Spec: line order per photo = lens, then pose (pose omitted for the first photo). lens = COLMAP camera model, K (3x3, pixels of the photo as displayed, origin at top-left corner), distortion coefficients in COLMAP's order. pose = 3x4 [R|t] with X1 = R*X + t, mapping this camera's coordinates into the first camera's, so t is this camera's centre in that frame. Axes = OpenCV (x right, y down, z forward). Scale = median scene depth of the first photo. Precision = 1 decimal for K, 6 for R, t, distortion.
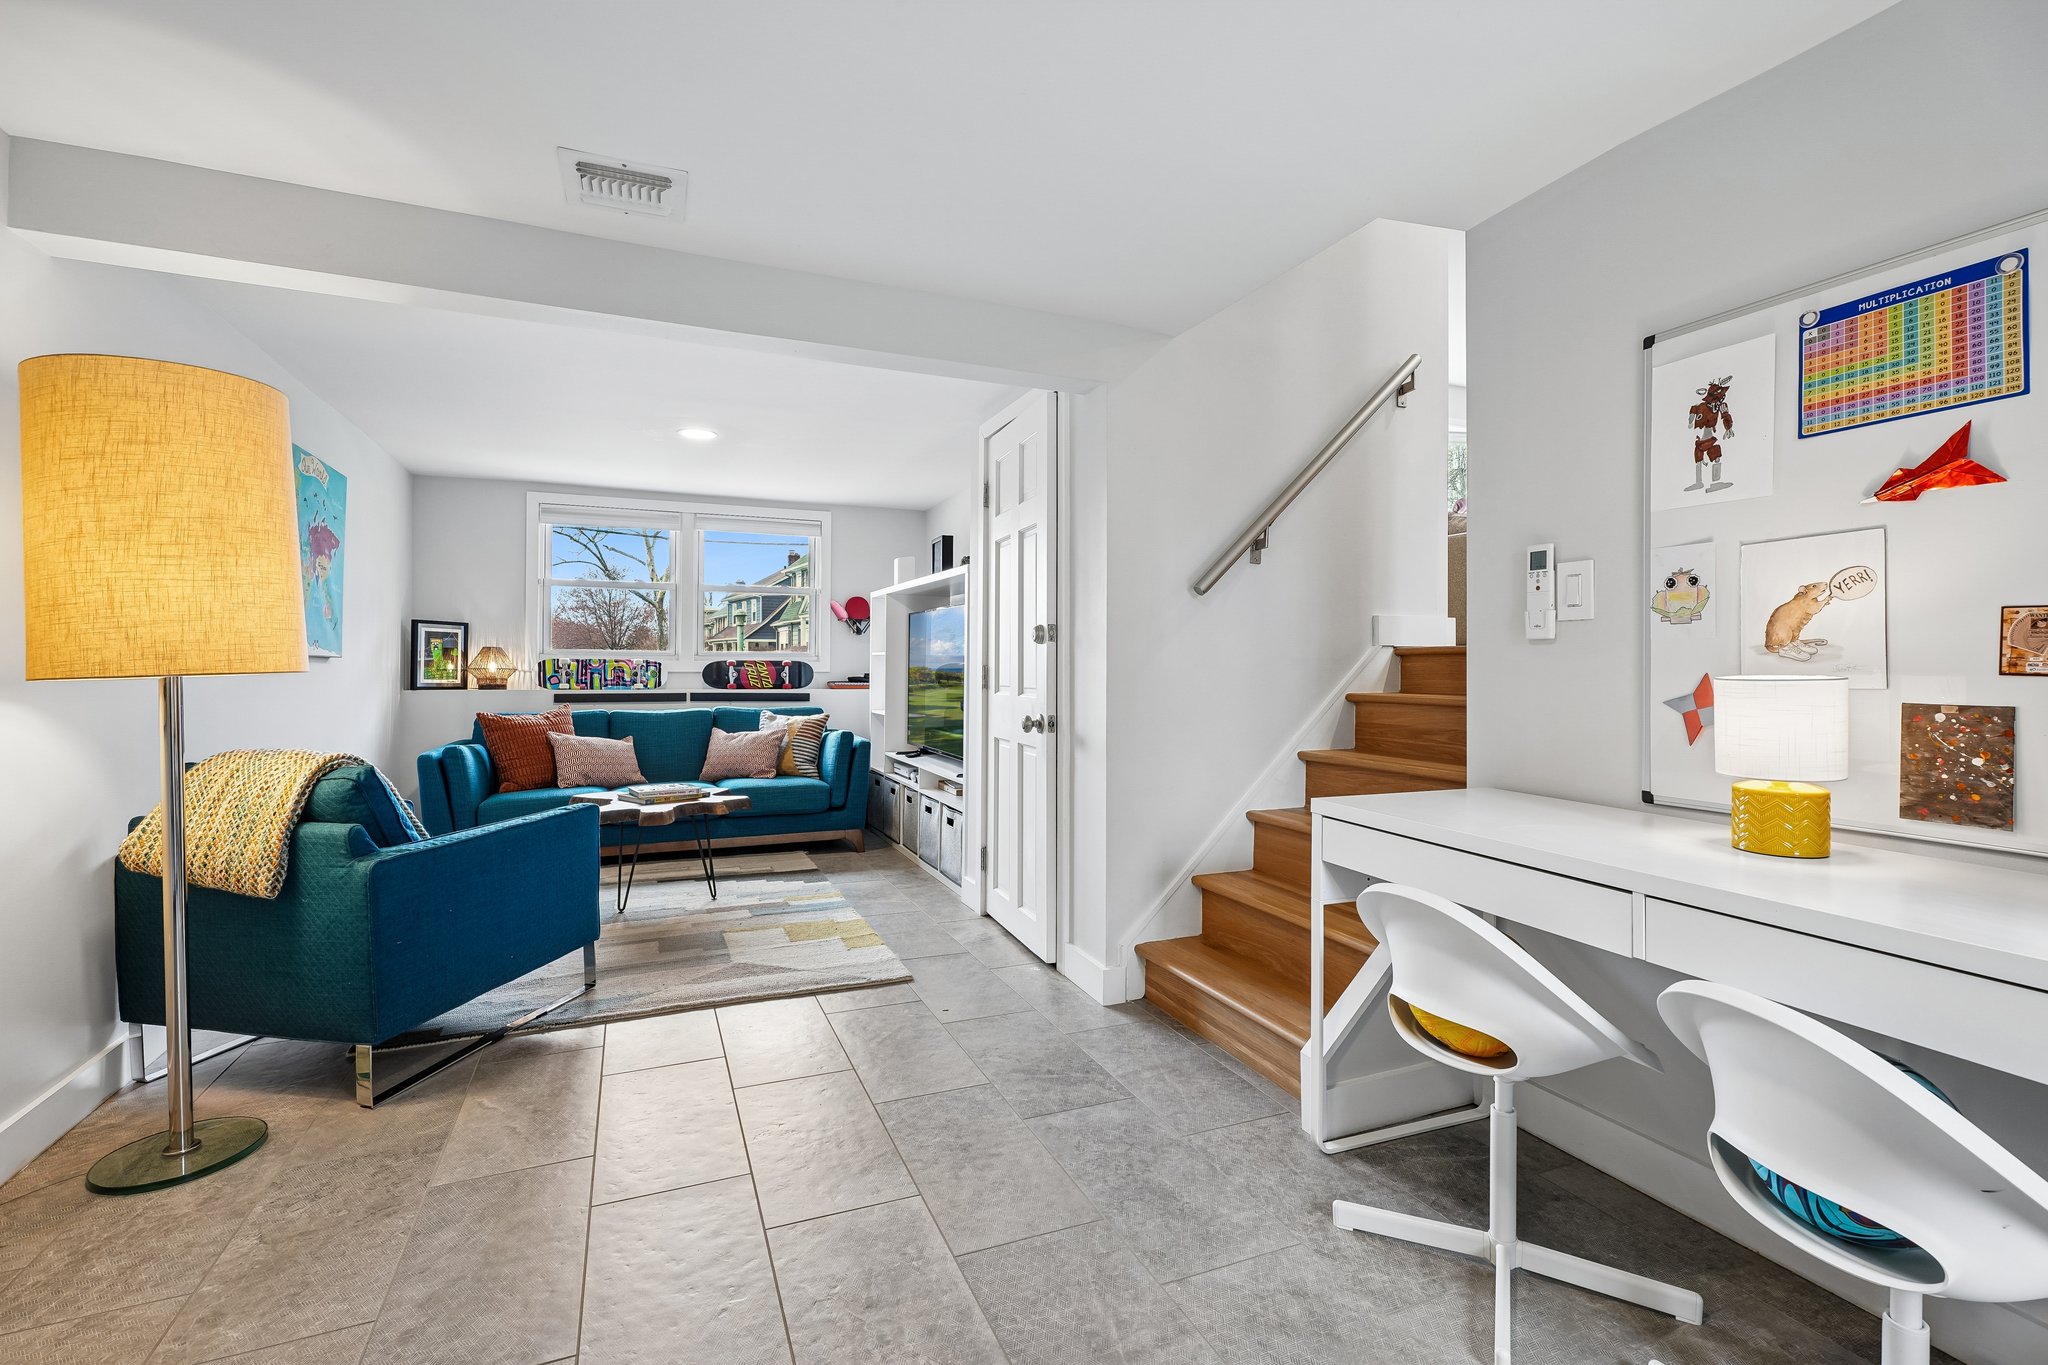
lens RADIAL K [[916.7, 0, 1026.0], [0, 916.7, 673.5], [0, 0, 1]] dist [-0.005987, 0.002621]
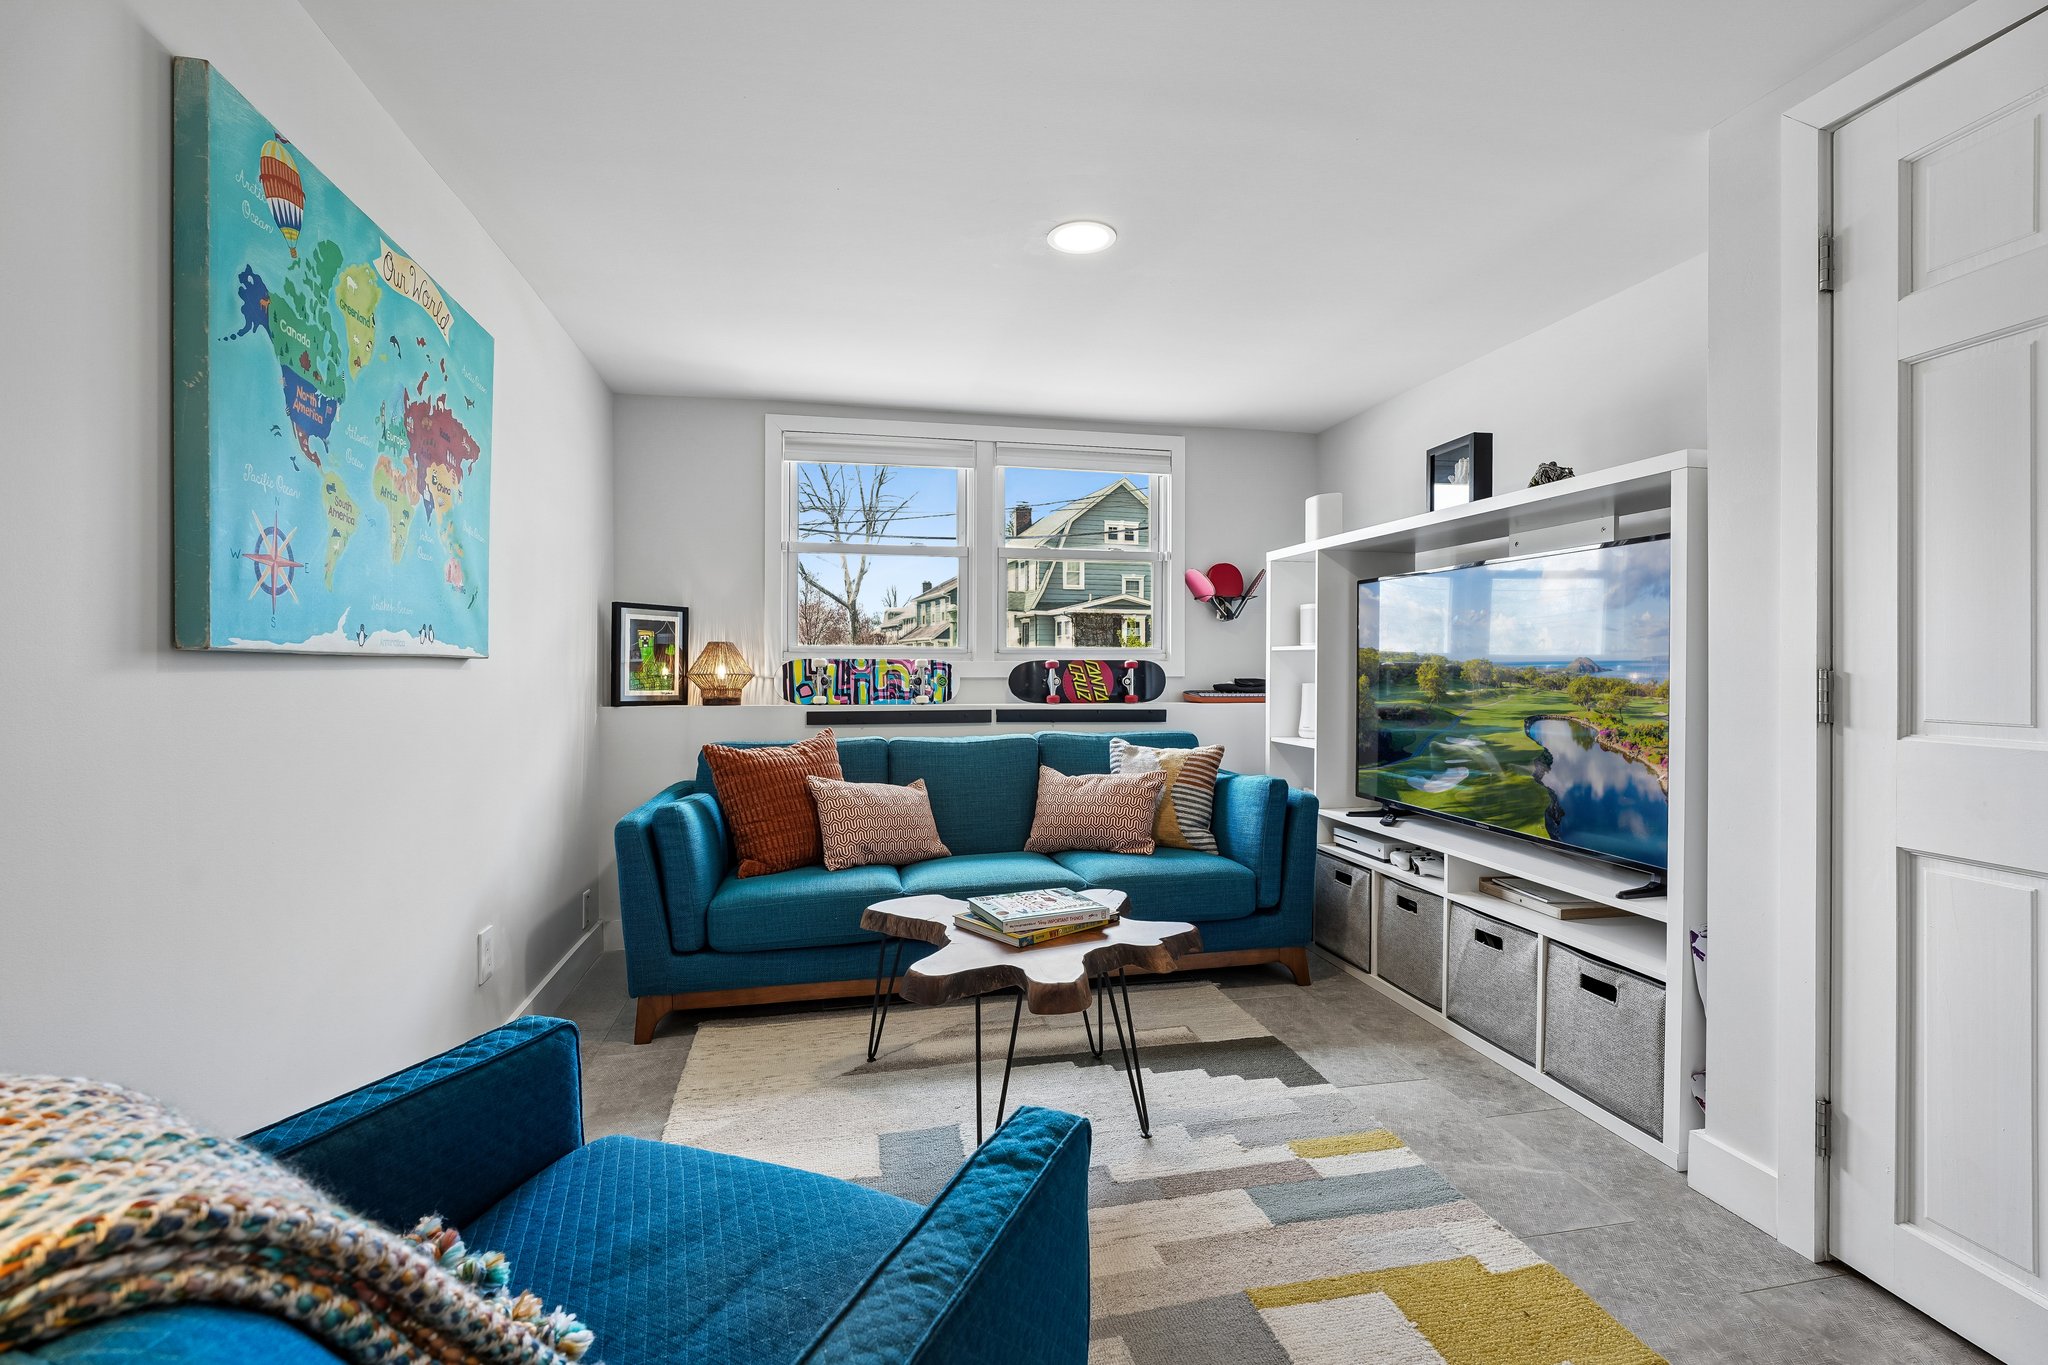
lens RADIAL K [[916.7, 0, 1026.7], [0, 916.7, 675.5], [0, 0, 1]] dist [-0.005987, 0.002621]
pose [[0.982441, -0.002714, -0.186554, -0.232075], [0.003365, 0.999989, 0.003175, -0.005664], [0.186543, -0.003747, 0.982440, 0.371752]]
